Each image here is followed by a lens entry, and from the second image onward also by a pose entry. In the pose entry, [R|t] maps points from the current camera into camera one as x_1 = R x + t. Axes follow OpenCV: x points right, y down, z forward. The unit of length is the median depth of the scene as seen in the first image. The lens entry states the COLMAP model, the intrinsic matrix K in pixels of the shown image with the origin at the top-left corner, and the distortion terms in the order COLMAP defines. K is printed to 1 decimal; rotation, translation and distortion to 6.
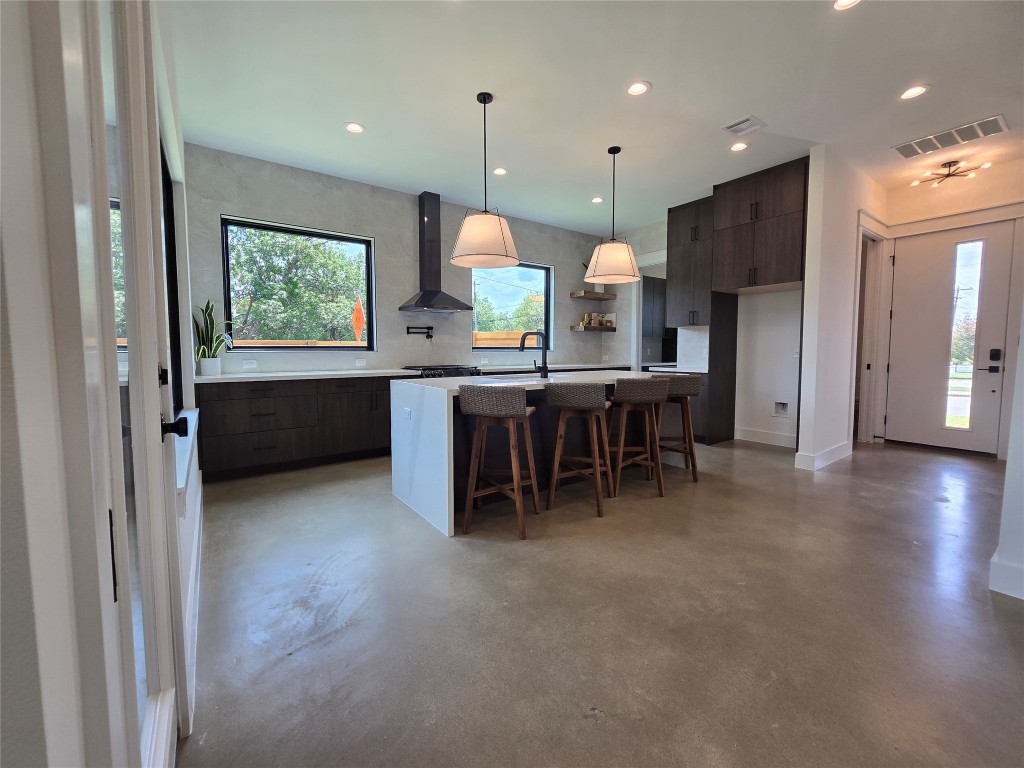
lens RADIAL K [[421.3, 0, 508.8], [0, 421.3, 379.3], [0, 0, 1]] dist [-0.005557, 0.000605]
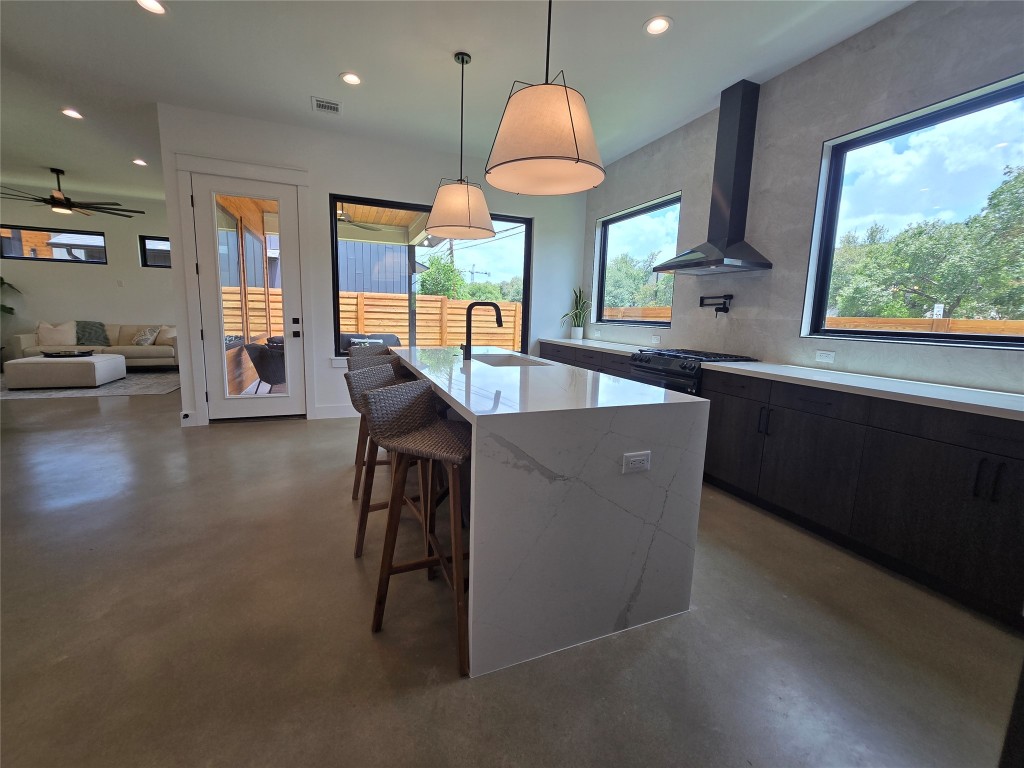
lens RADIAL K [[421.3, 0, 509.3], [0, 421.3, 384.9], [0, 0, 1]] dist [-0.005557, 0.000605]
pose [[-0.225595, 0.153541, -0.962046, 0.626999], [-0.099642, 0.978687, 0.179562, -0.076826], [0.969112, 0.136369, -0.205488, 0.906708]]
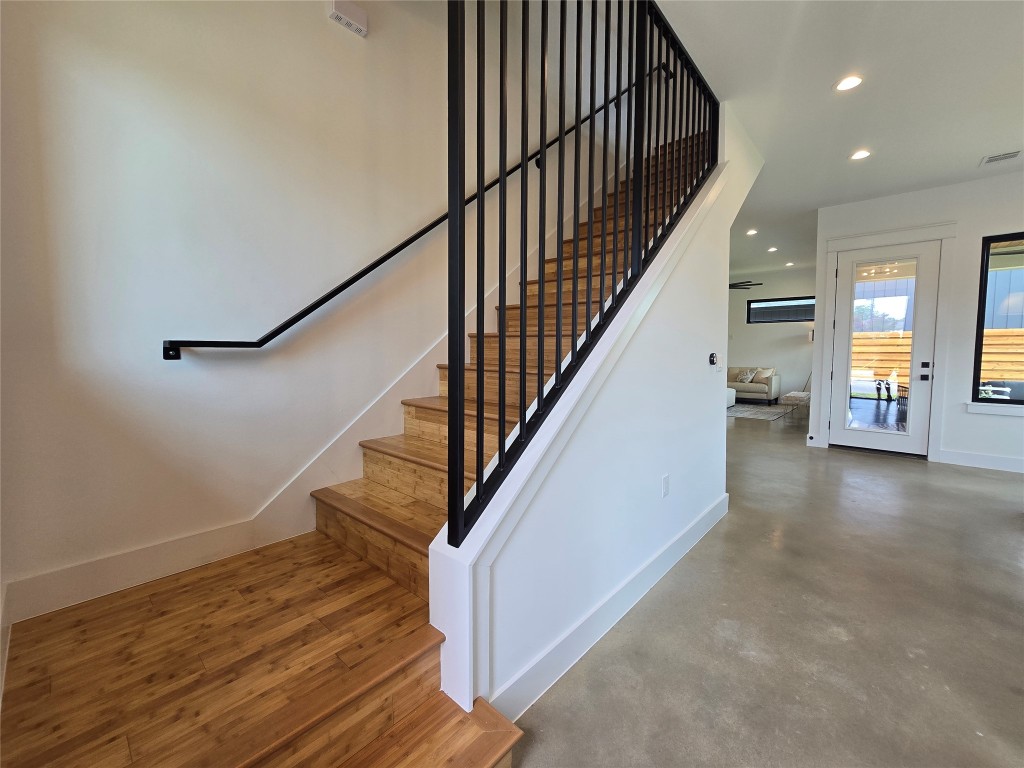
lens RADIAL K [[421.3, 0, 512.3], [0, 421.3, 378.2], [0, 0, 1]] dist [-0.005557, 0.000605]
pose [[-0.973862, 0.015081, -0.226638, 0.966939], [-0.016545, 0.990433, 0.136999, -0.087963], [0.226536, 0.137168, -0.964296, 0.962655]]
